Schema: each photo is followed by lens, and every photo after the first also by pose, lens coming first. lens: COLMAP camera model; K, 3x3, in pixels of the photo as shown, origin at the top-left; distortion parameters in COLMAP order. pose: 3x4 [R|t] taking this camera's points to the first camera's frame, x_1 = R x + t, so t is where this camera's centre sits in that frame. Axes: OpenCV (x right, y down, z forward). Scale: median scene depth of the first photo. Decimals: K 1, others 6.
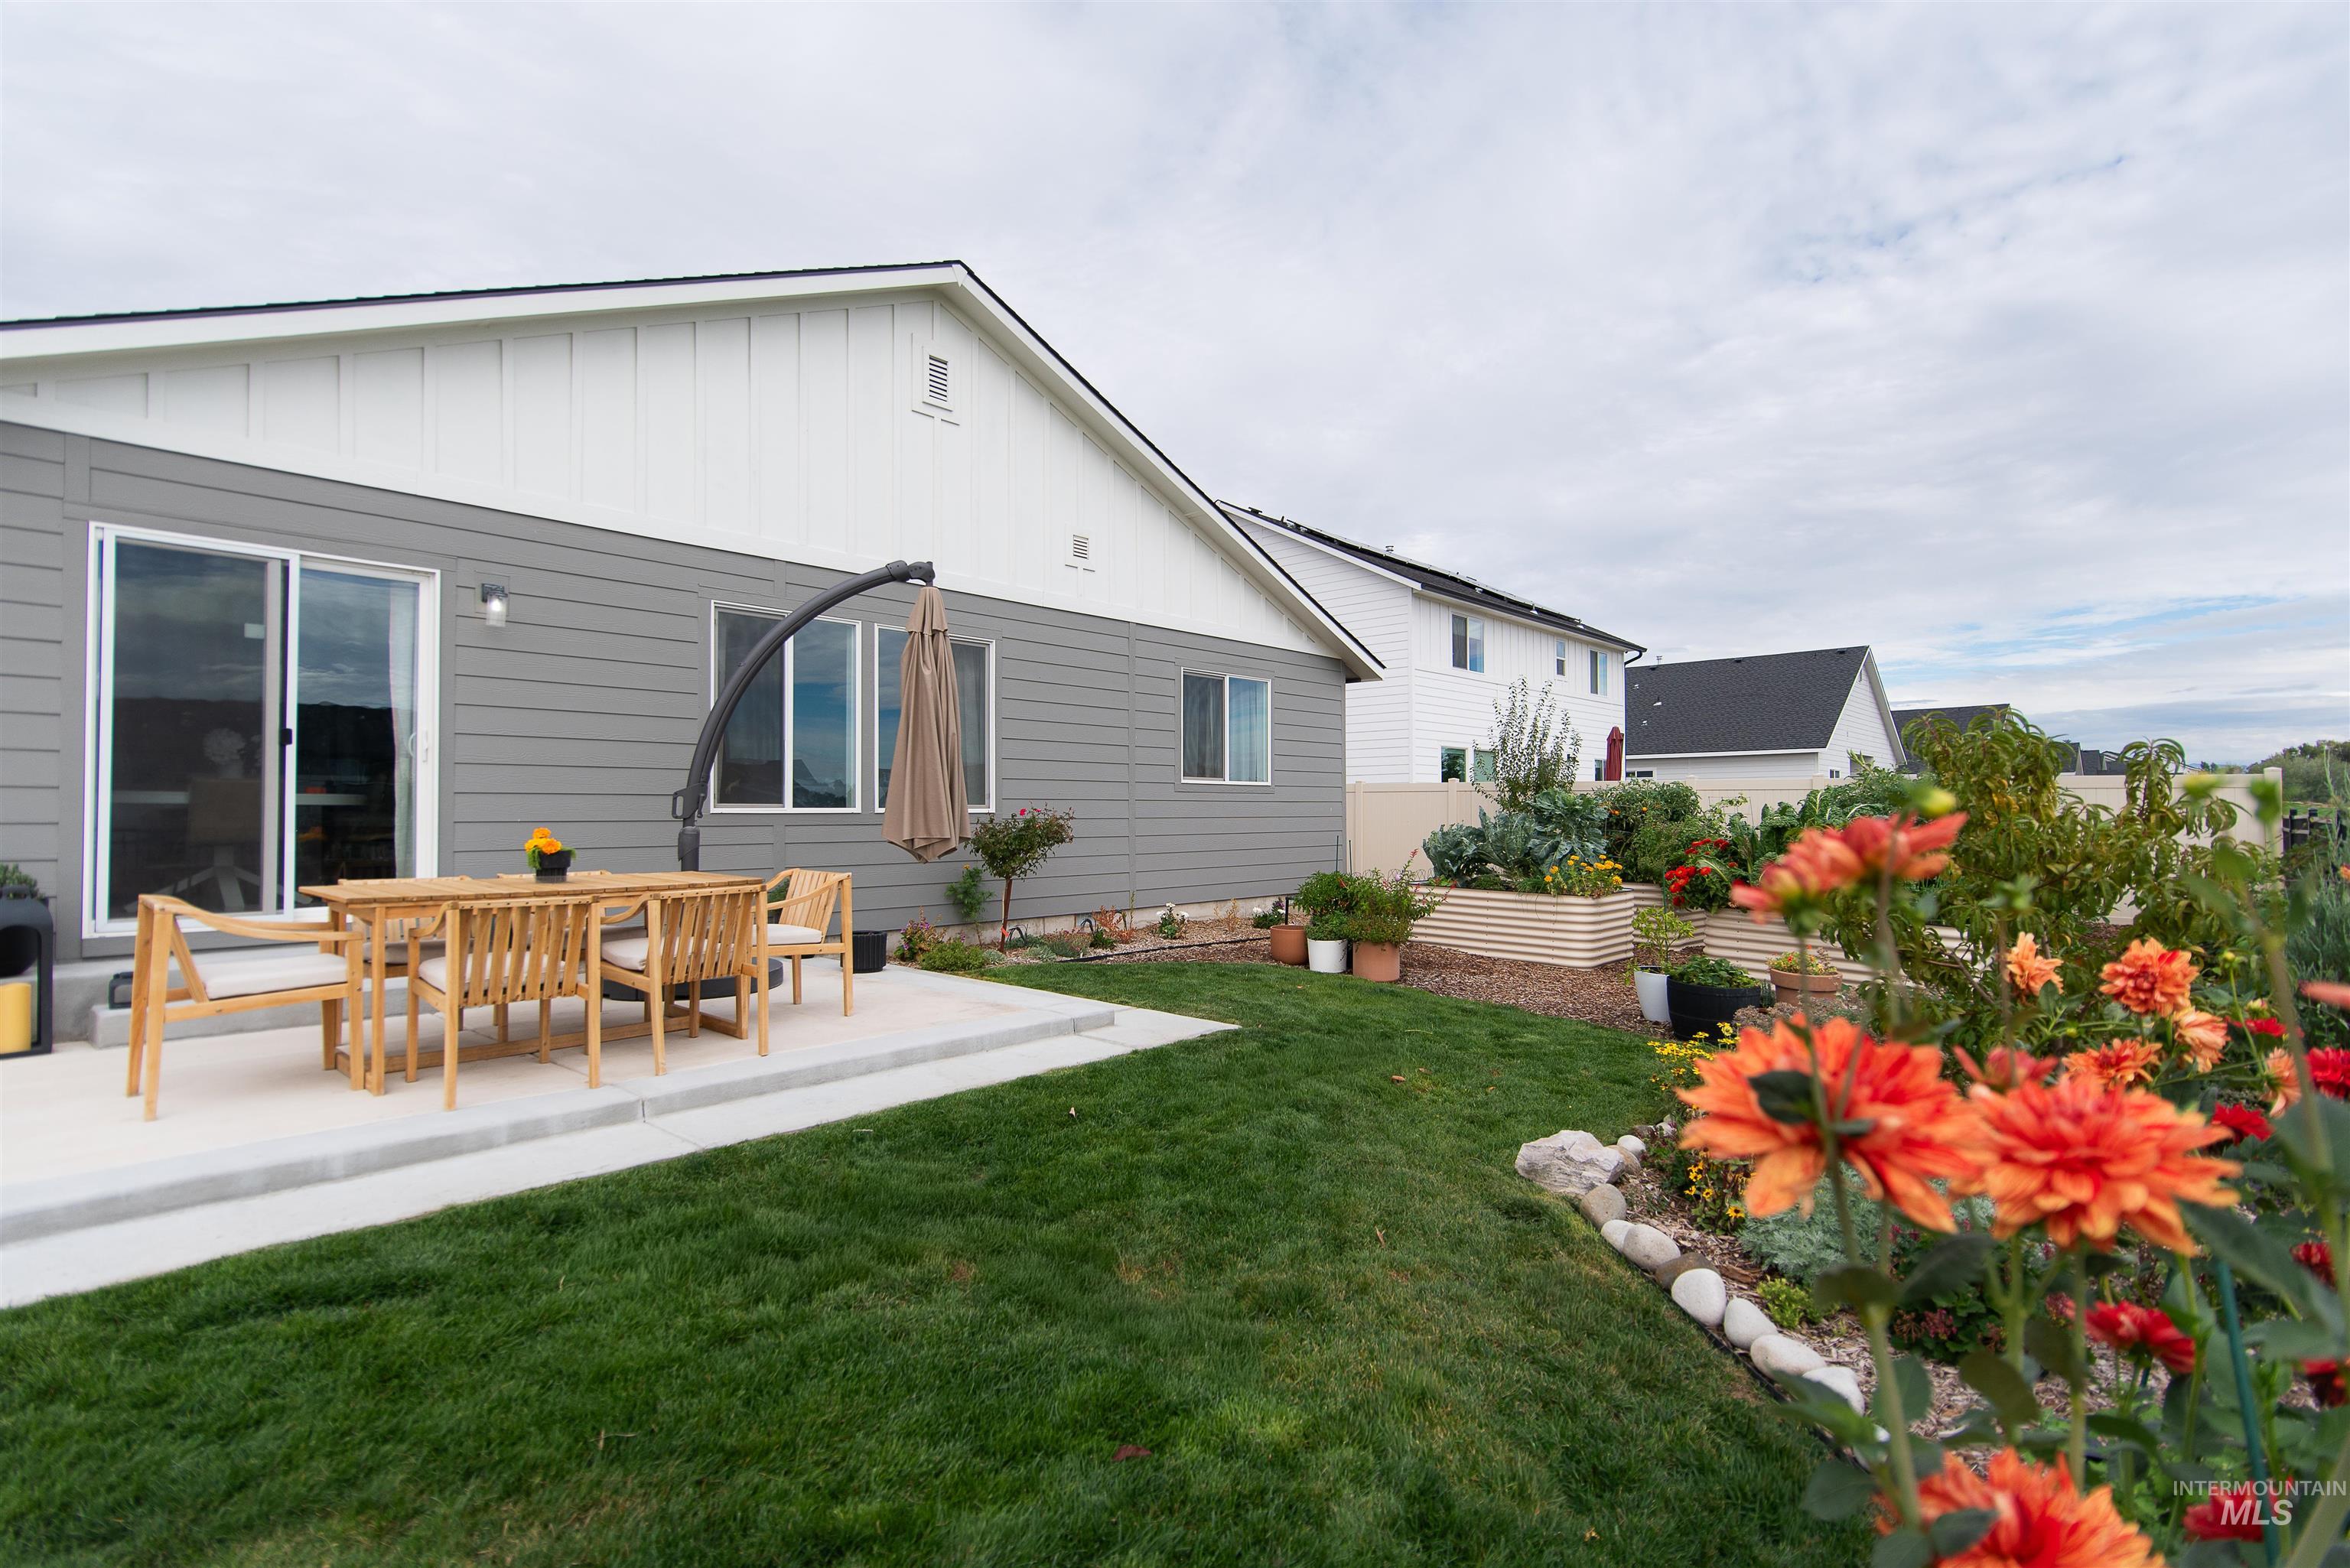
lens RADIAL K [[1124.7, 0, 1180.2], [0, 1124.7, 788.2], [0, 0, 1]] dist [0.002985, 0.000105]
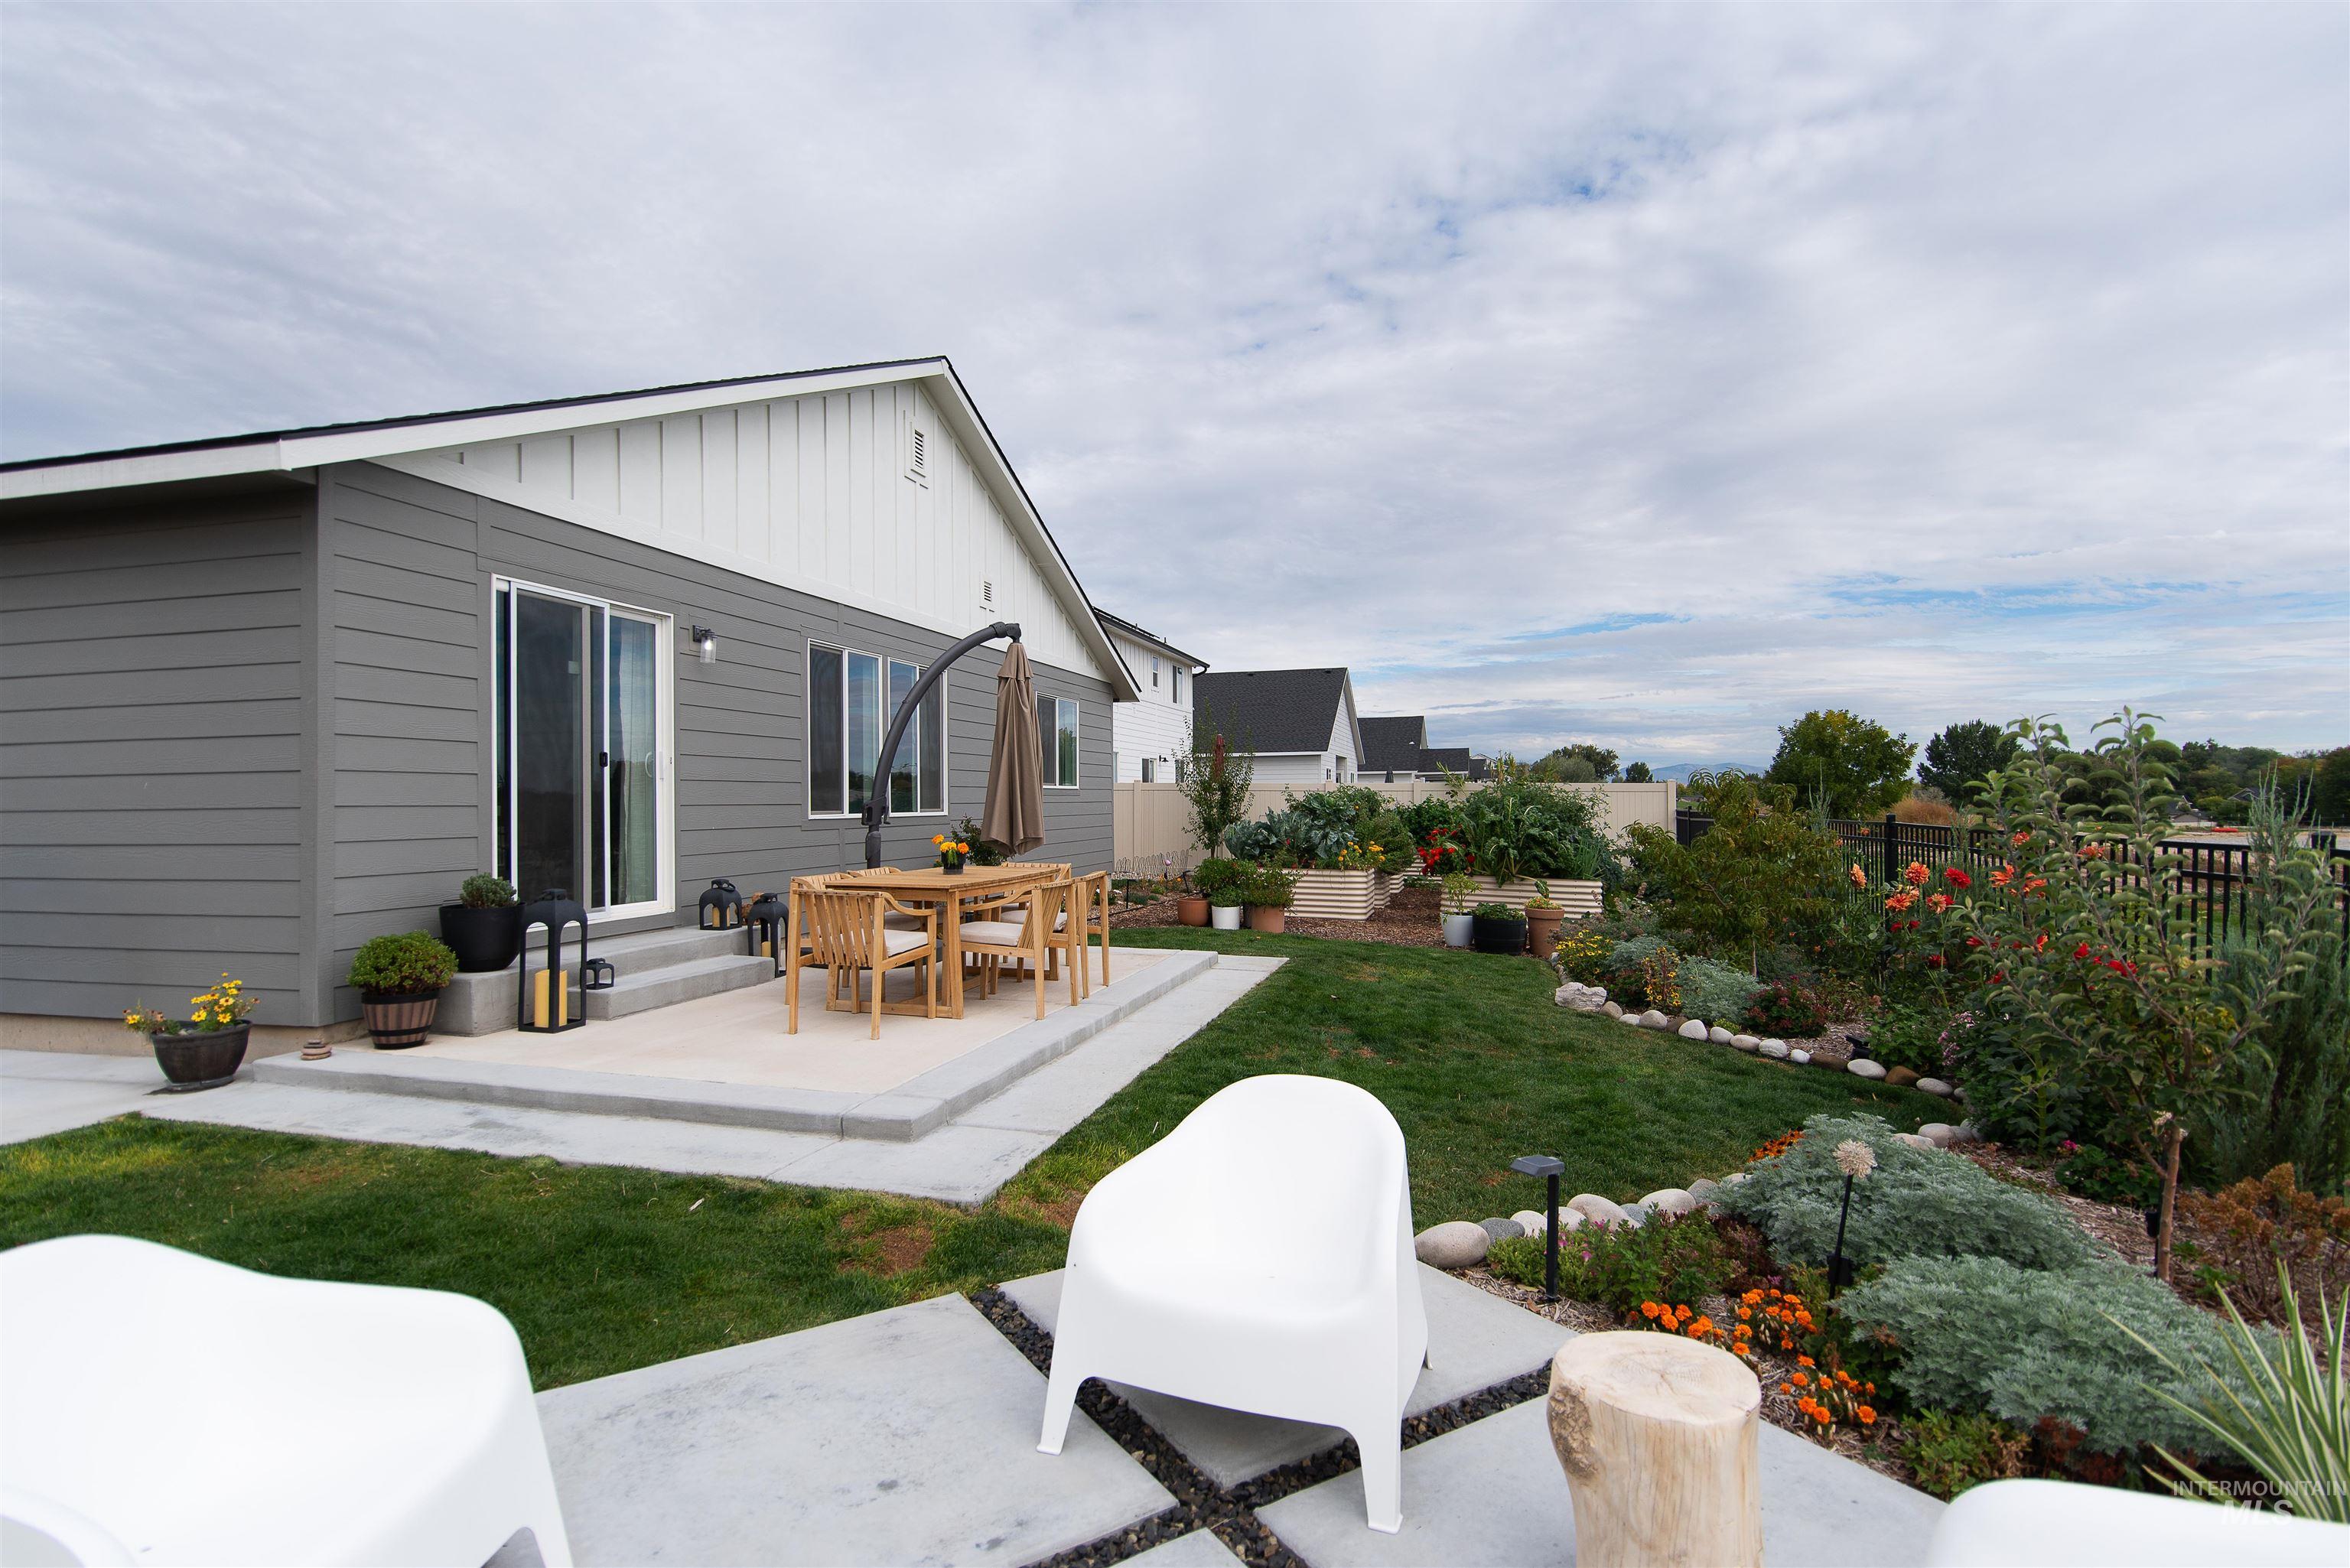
lens RADIAL K [[1159.5, 0, 1175.0], [0, 1159.5, 784.0], [0, 0, 1]] dist [0.001043, 0.000036]
pose [[0.894761, 0.003856, 0.446528, -0.436300], [-0.006799, 0.999964, 0.004990, -0.016622], [-0.446493, -0.007501, 0.894756, -0.182759]]
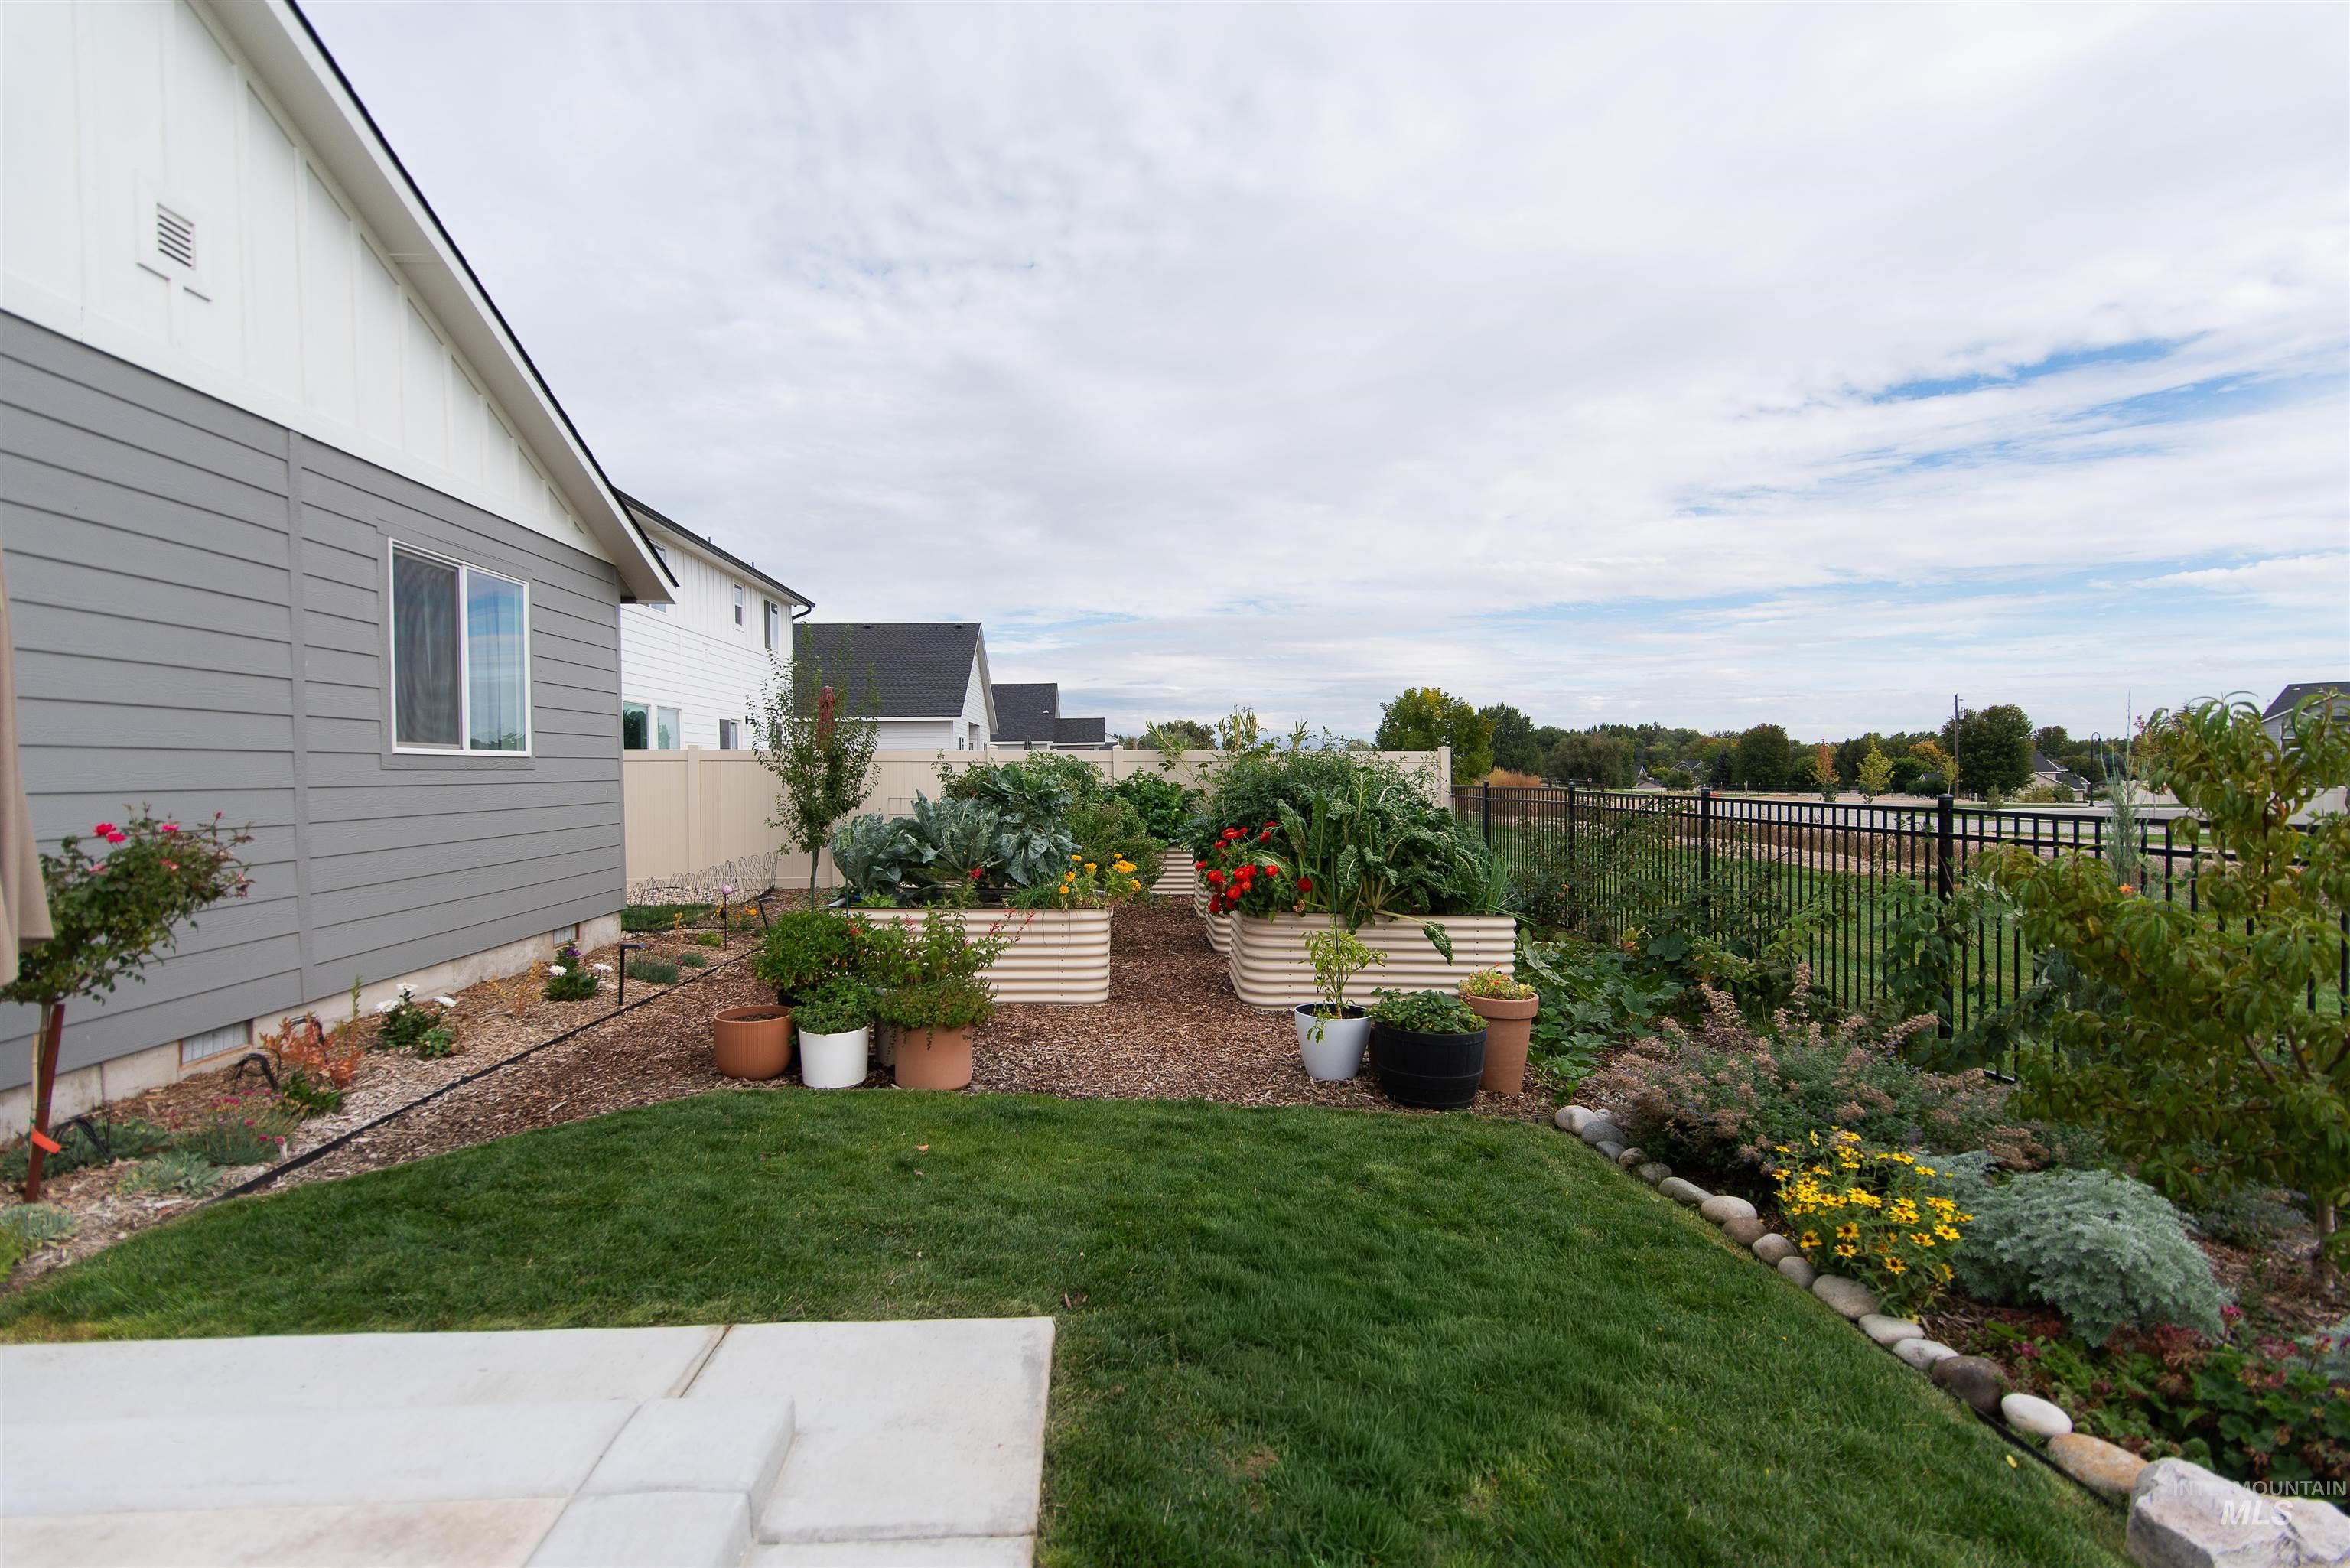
lens RADIAL K [[1124.7, 0, 1180.2], [0, 1124.7, 788.2], [0, 0, 1]] dist [0.002985, 0.000105]
pose [[0.695890, -0.015059, 0.717990, -0.129407], [-0.009548, 0.999498, 0.030218, -0.008186], [-0.718085, -0.027884, 0.695397, 0.364216]]
